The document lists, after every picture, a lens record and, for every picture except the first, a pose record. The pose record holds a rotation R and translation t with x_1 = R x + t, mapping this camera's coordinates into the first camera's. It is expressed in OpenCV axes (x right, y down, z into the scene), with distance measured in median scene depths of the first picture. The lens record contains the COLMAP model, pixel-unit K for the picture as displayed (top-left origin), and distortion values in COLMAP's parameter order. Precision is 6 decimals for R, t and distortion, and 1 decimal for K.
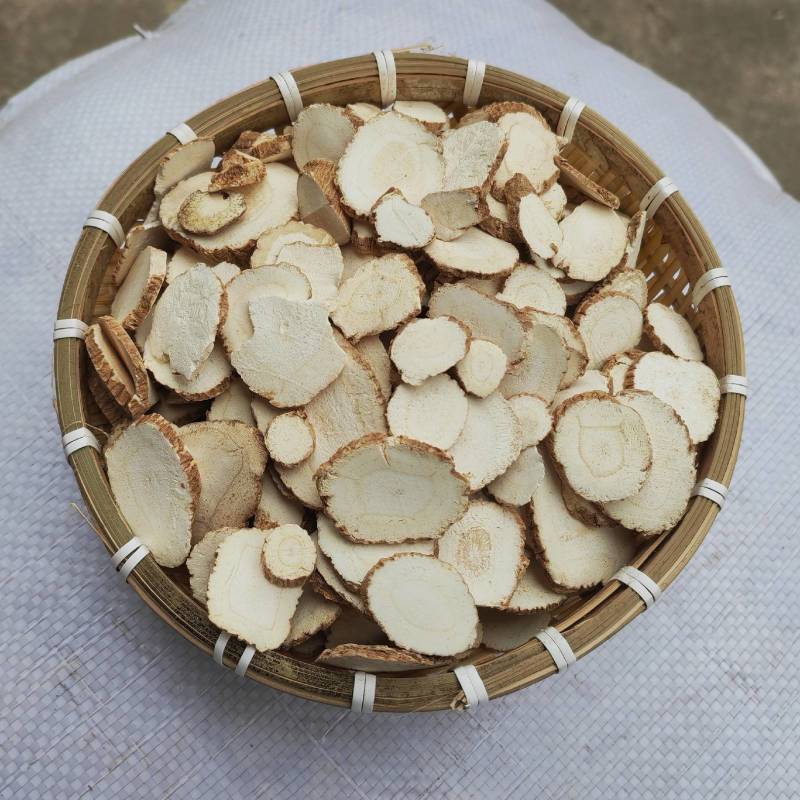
lens RADIAL K [[905.7, 0, 389.9], [0, 905.7, 400.8], [0, 0, 1]] dist [-0.009480, -0.009121]
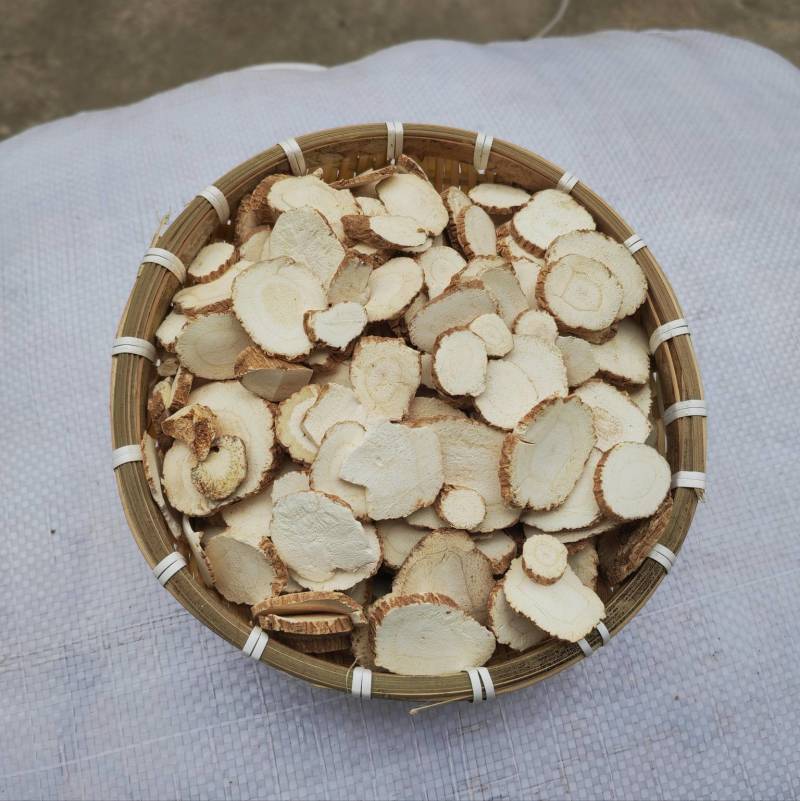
lens RADIAL K [[783.2, 0, 402.5], [0, 783.2, 388.5], [0, 0, 1]] dist [-0.010501, -0.010234]
pose [[0.493378, -0.836537, 0.238294, -0.246341], [0.813428, 0.540776, 0.214235, -0.299744], [-0.308079, 0.088136, 0.947269, 0.068135]]
